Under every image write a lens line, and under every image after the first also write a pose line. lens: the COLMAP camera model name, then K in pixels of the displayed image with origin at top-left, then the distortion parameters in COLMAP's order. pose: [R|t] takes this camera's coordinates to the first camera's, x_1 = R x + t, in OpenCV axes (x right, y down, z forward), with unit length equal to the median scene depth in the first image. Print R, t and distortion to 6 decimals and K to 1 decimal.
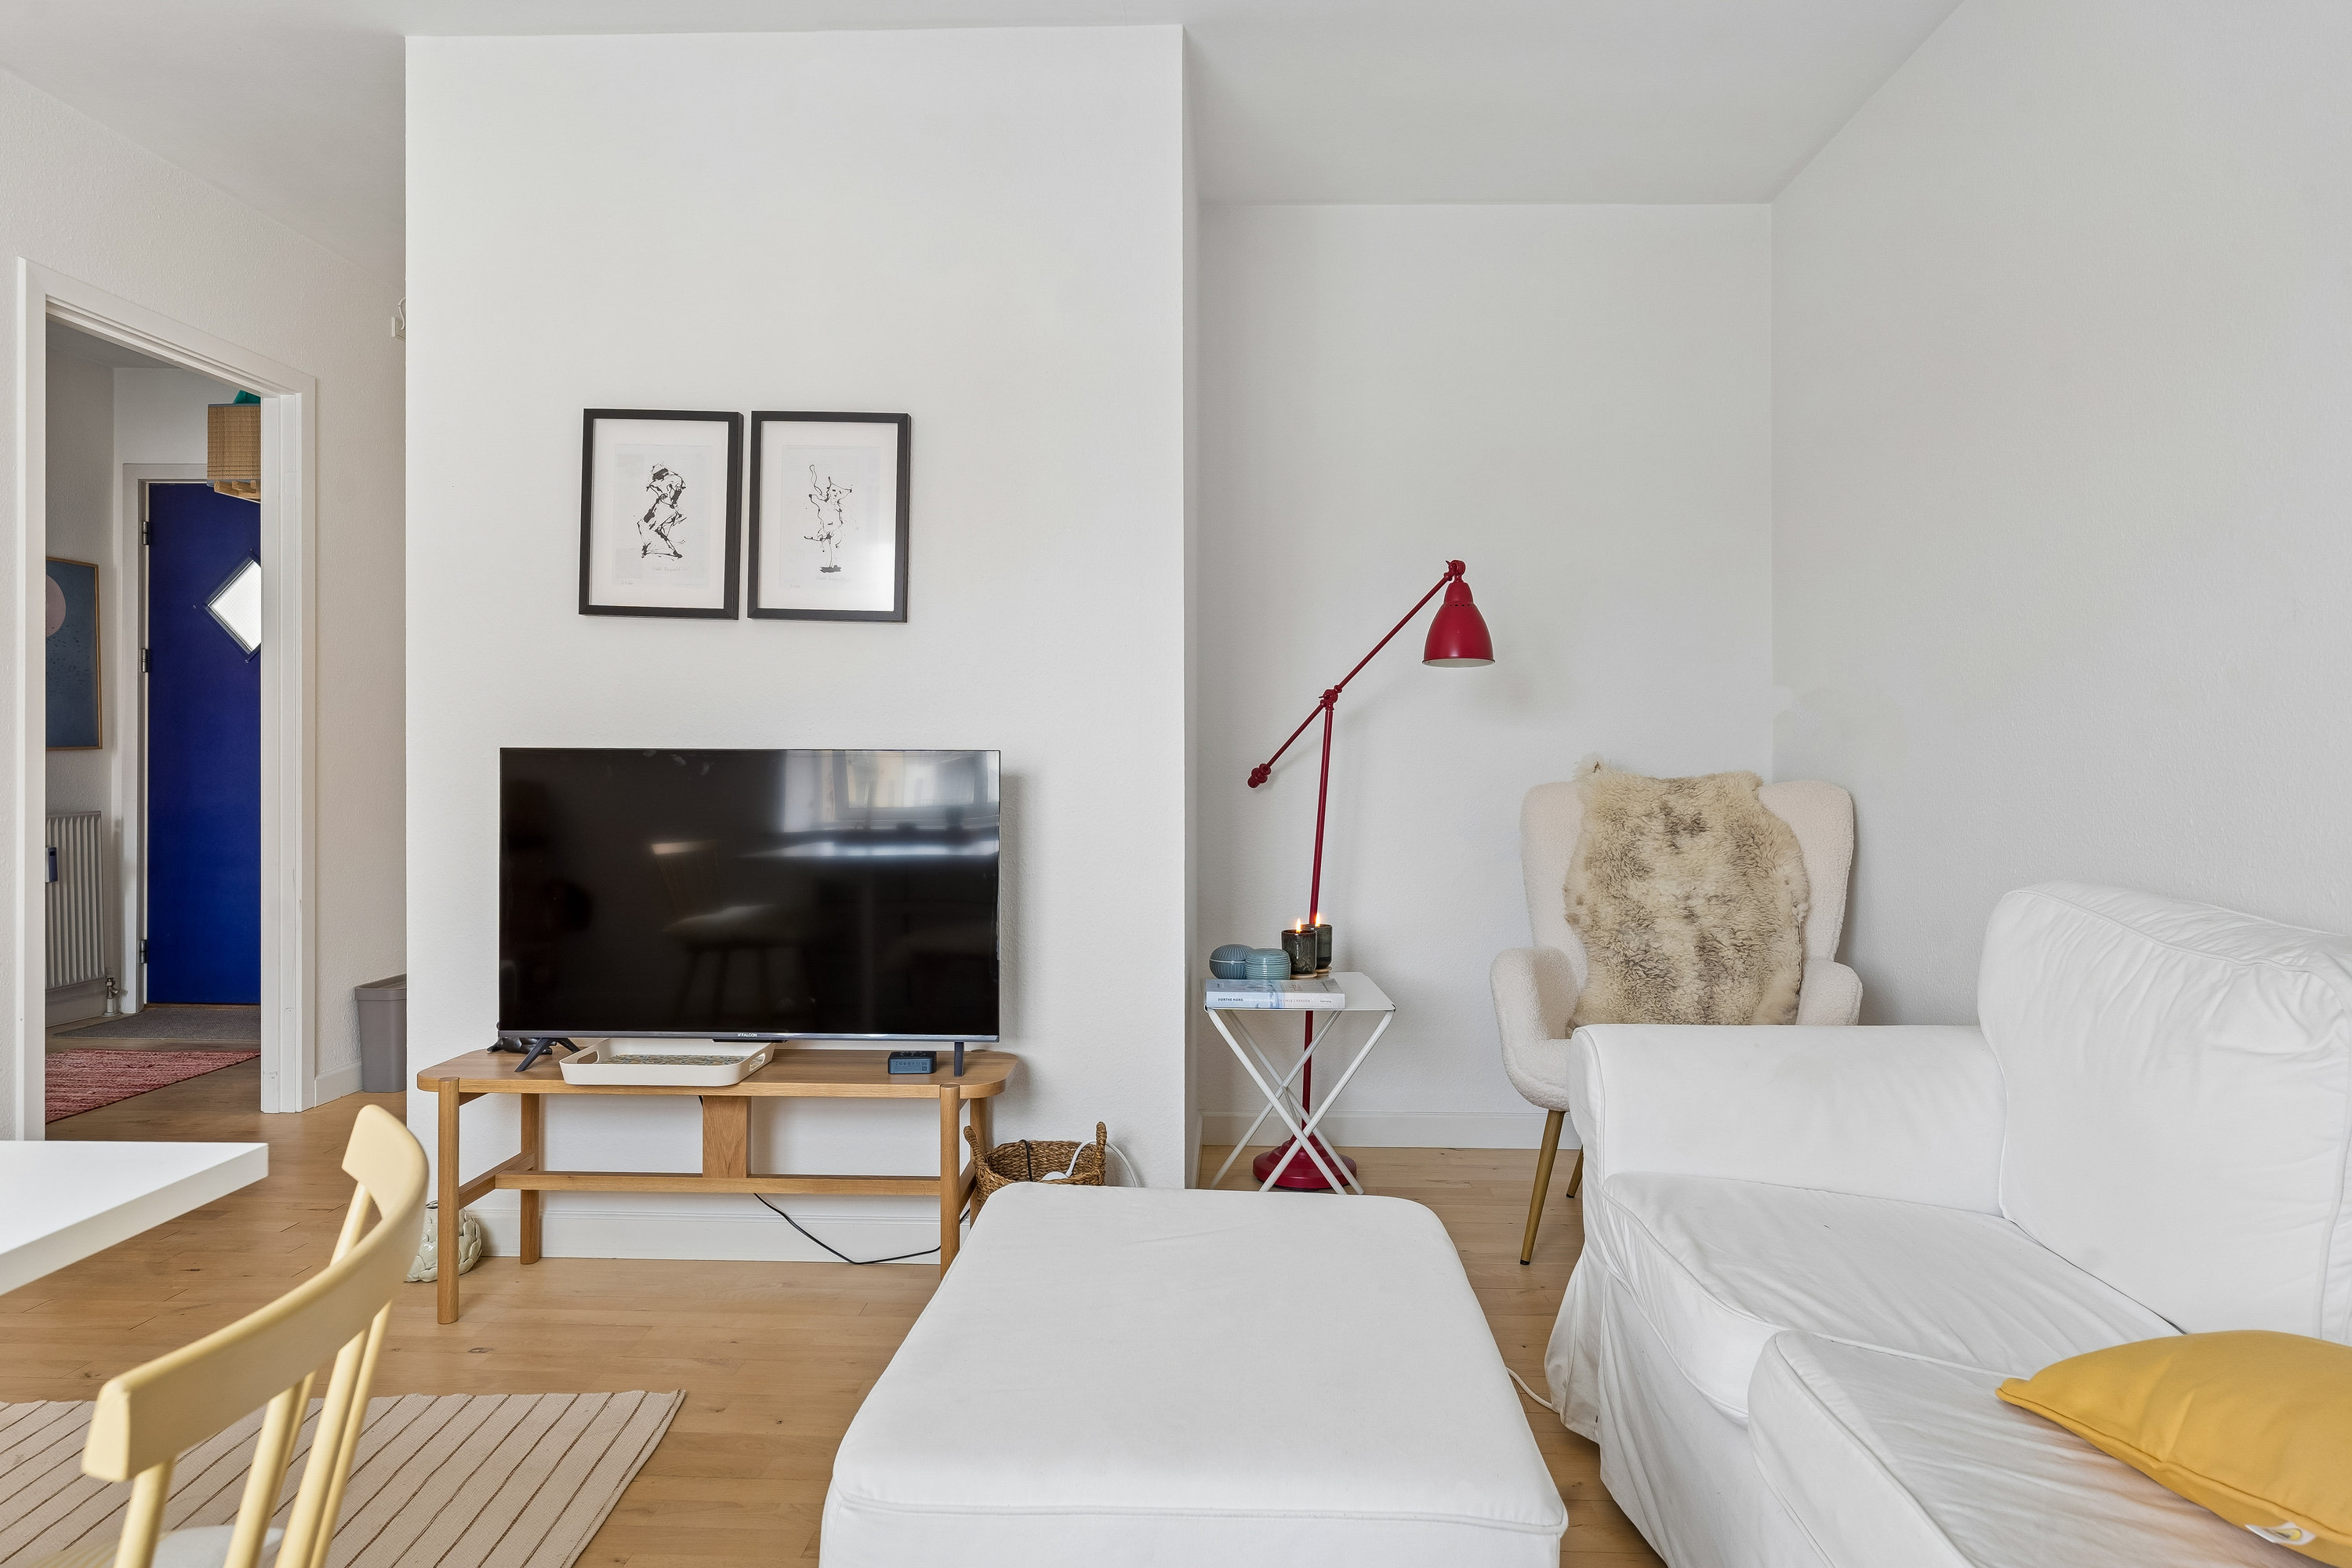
lens RADIAL K [[1387.7, 0, 1180.1], [0, 1387.7, 778.4], [0, 0, 1]] dist [-0.003549, -0.000766]
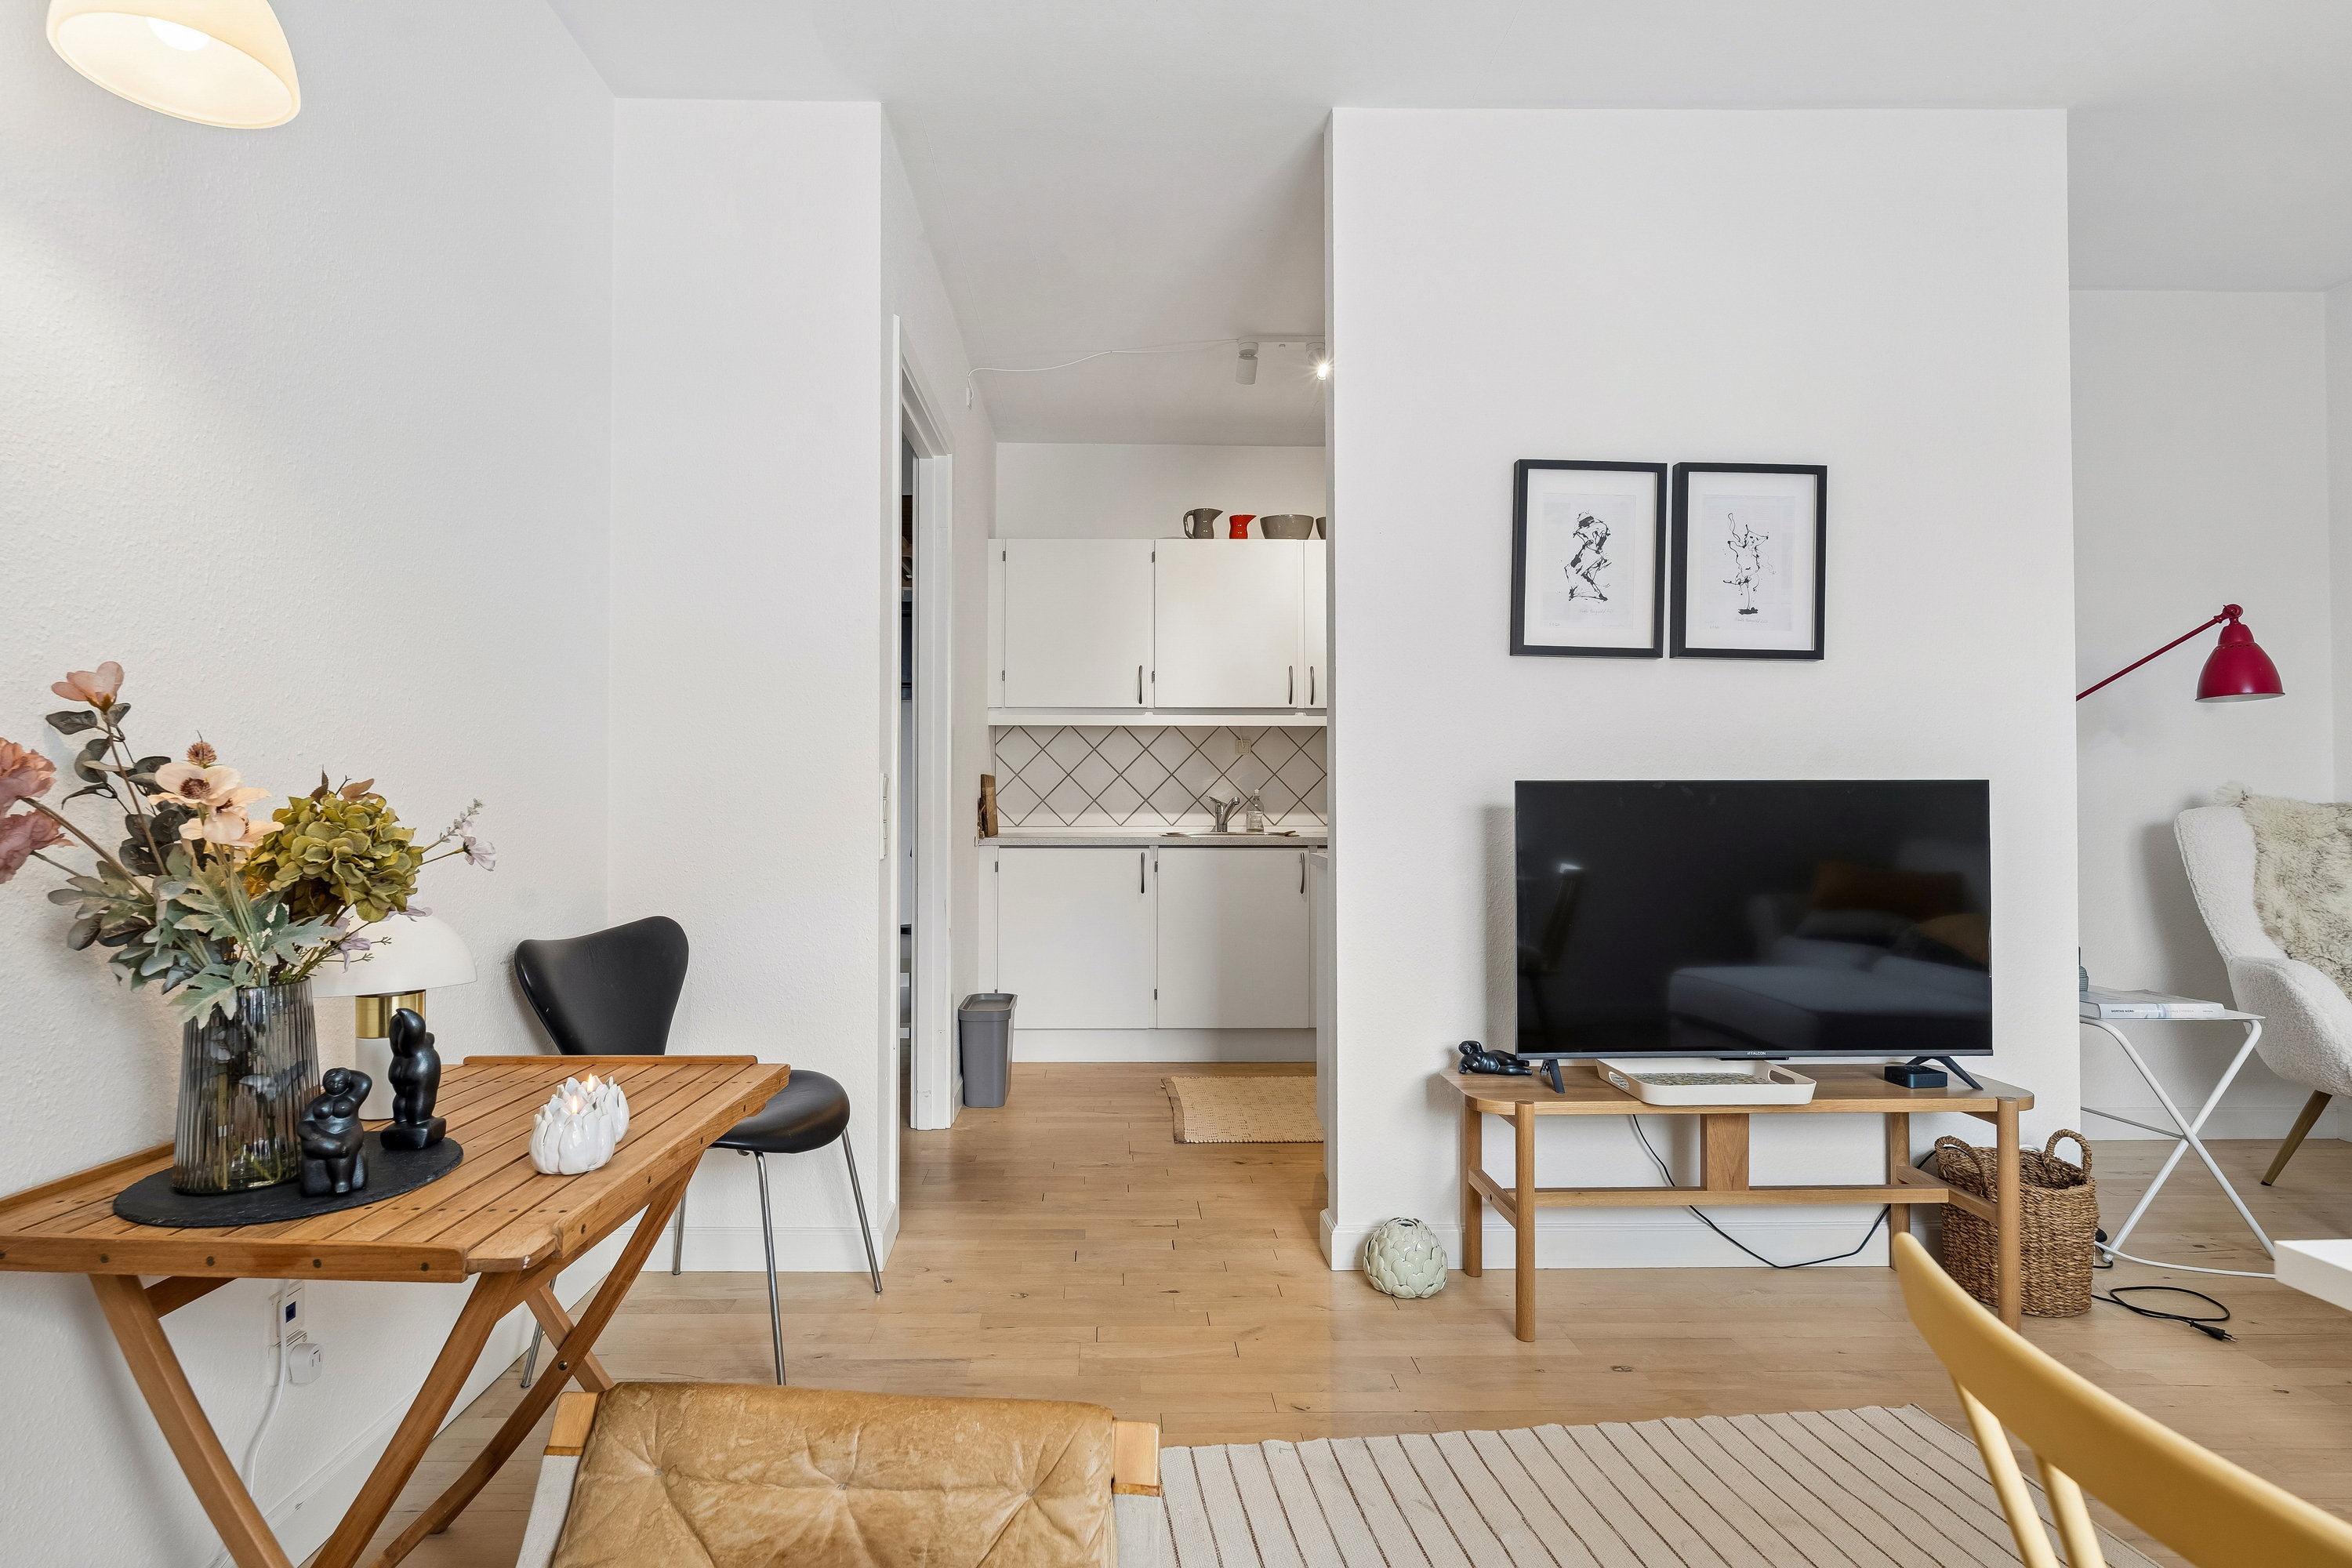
lens RADIAL K [[1214.7, 0, 1164.3], [0, 1214.7, 787.0], [0, 0, 1]] dist [-0.002721, -0.001627]
pose [[0.999208, -0.007256, 0.039124, -0.736182], [0.007914, 0.999829, -0.016707, -0.004149], [-0.038996, 0.017003, 0.999095, 0.090965]]
